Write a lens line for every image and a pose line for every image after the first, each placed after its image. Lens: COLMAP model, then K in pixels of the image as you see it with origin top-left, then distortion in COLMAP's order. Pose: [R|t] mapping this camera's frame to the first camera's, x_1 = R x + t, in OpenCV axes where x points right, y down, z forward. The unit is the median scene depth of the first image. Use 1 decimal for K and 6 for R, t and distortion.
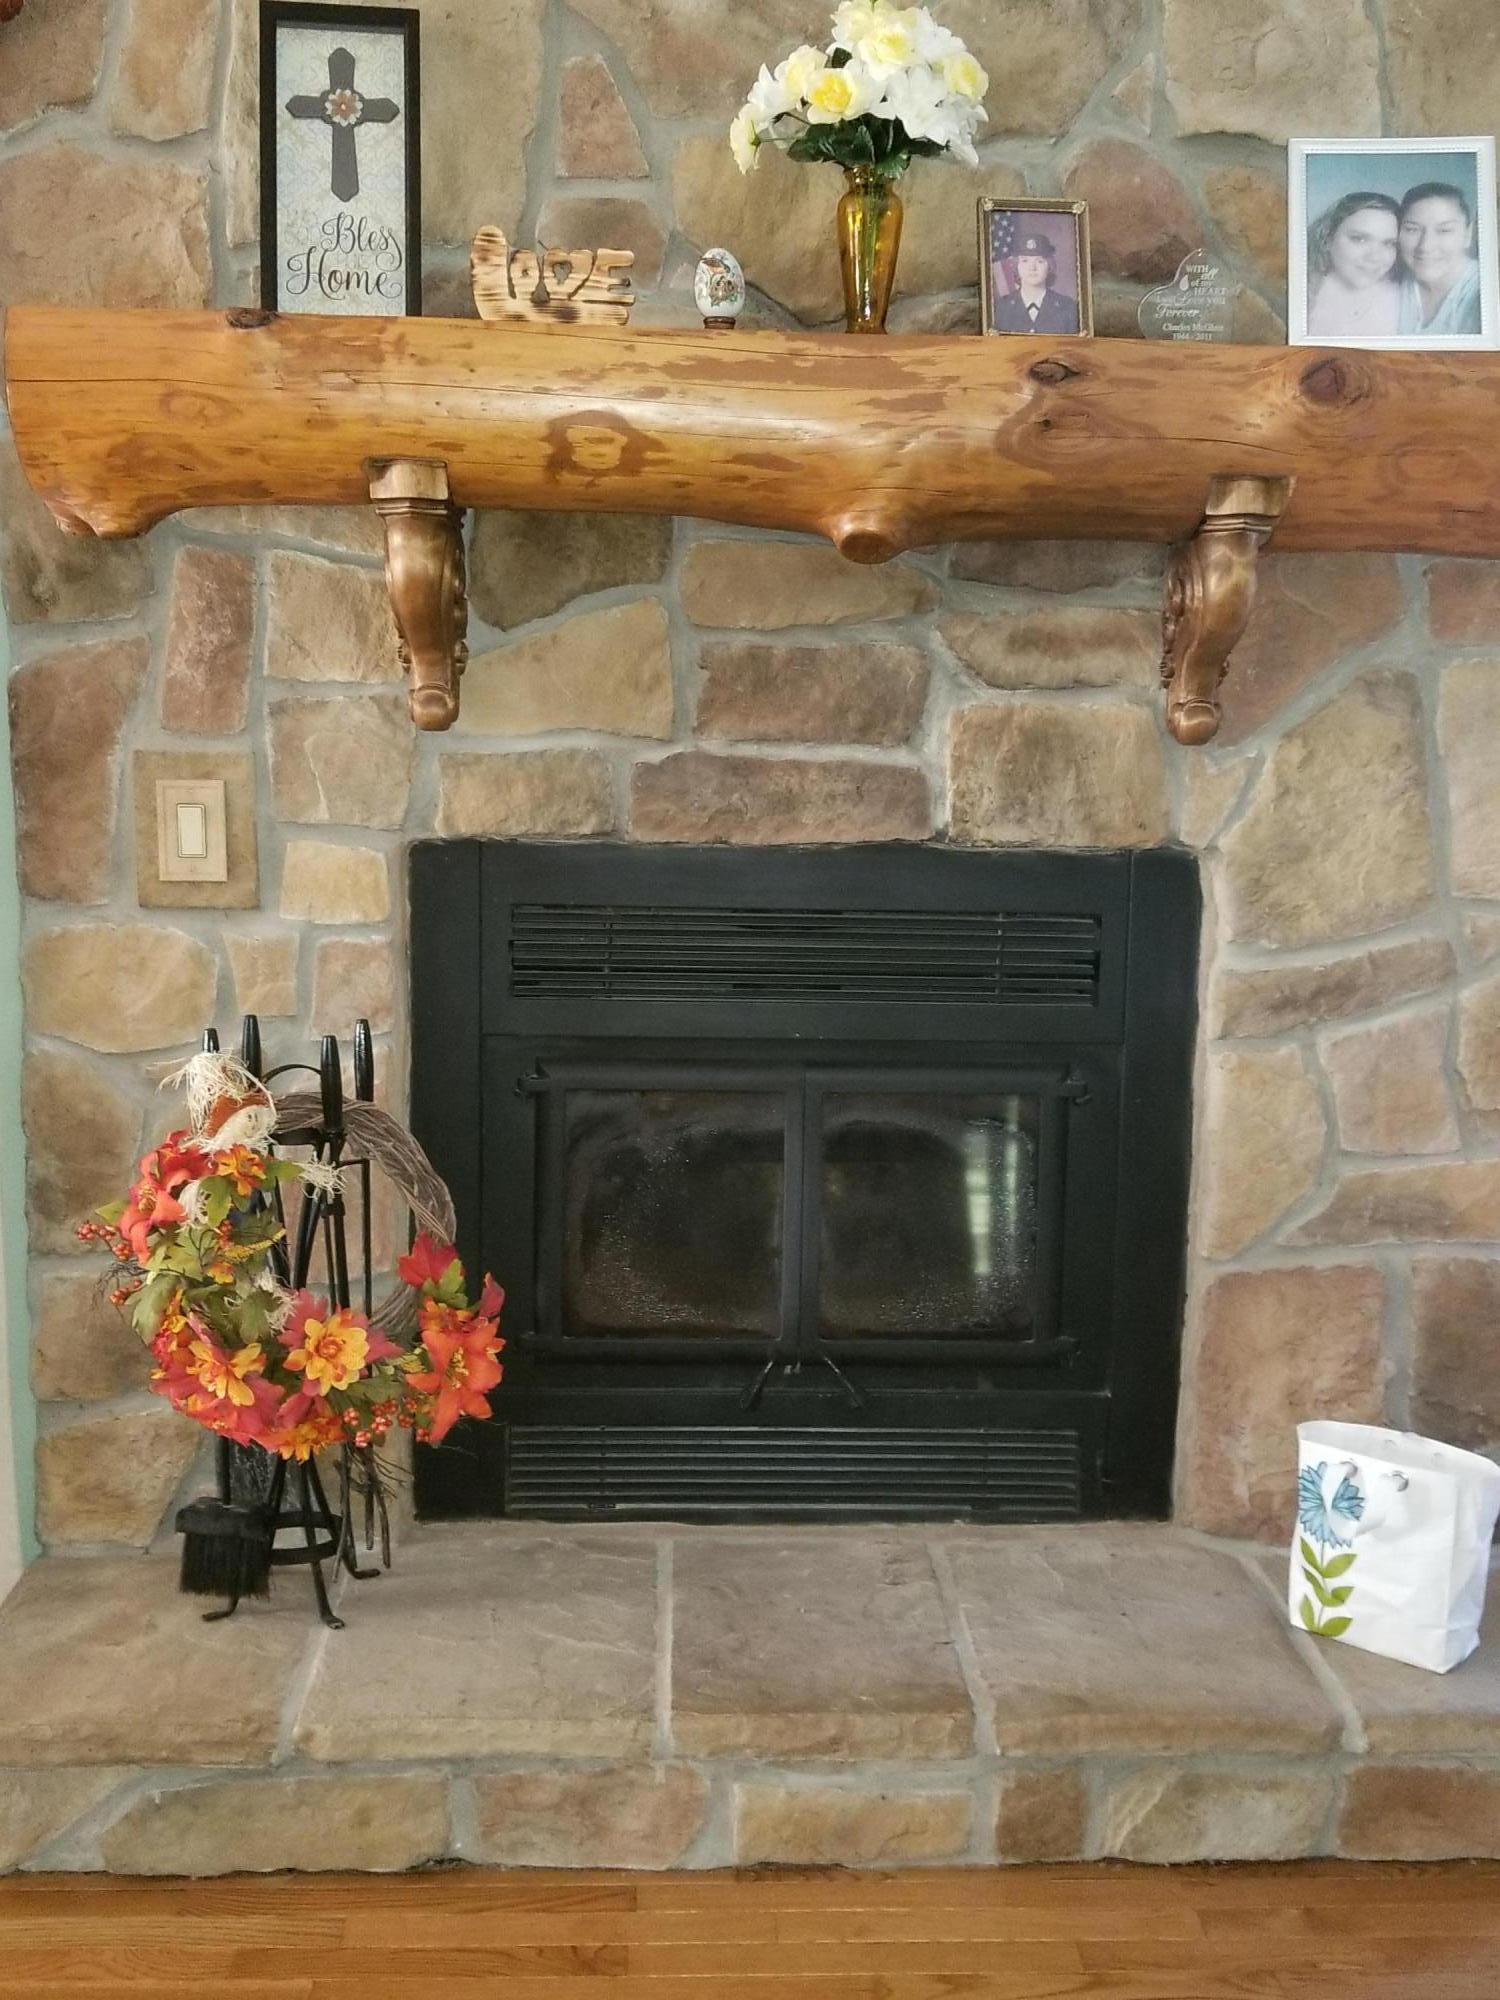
lens RADIAL K [[2090.7, 0, 748.6], [0, 2090.7, 990.4], [0, 0, 1]] dist [0.034970, 0.000000]
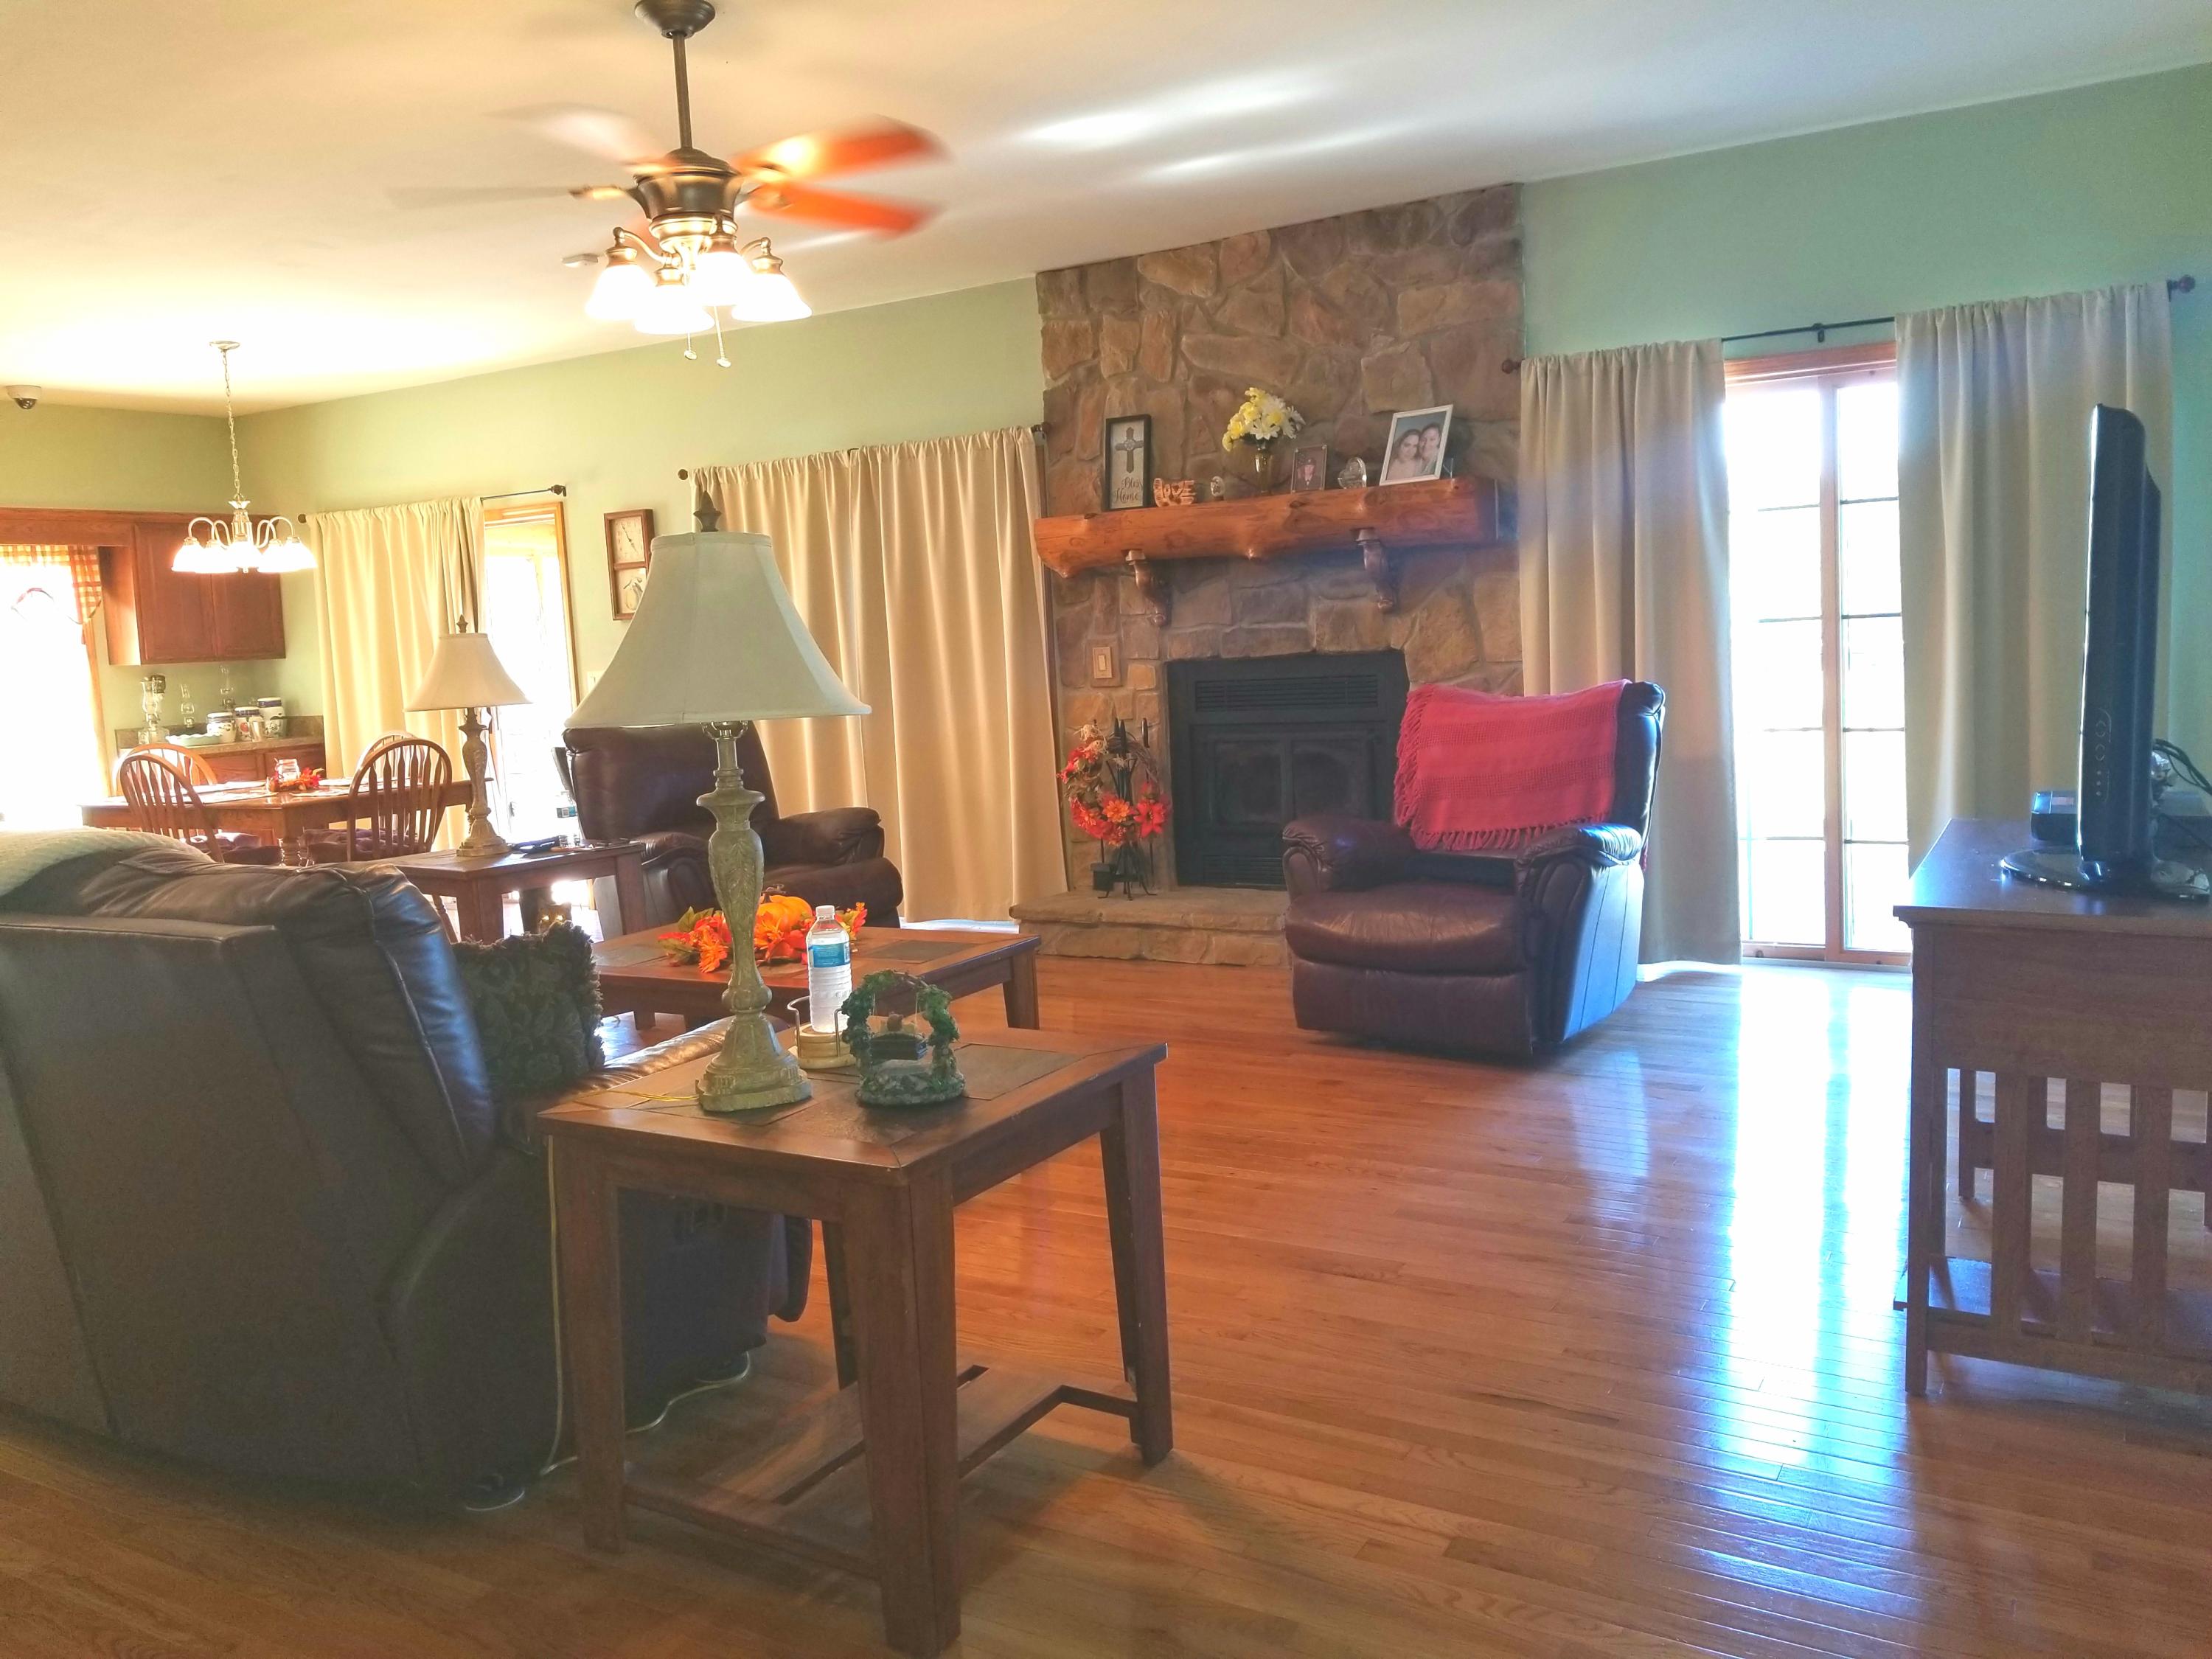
lens RADIAL K [[1697.5, 0, 1106.8], [0, 1697.5, 838.9], [0, 0, 1]] dist [-0.042746, -0.039204]
pose [[0.830658, -0.000570, -0.556783, 1.213912], [-0.002769, 0.999983, -0.005155, 0.212248], [0.556776, 0.005824, 0.830642, -1.196072]]
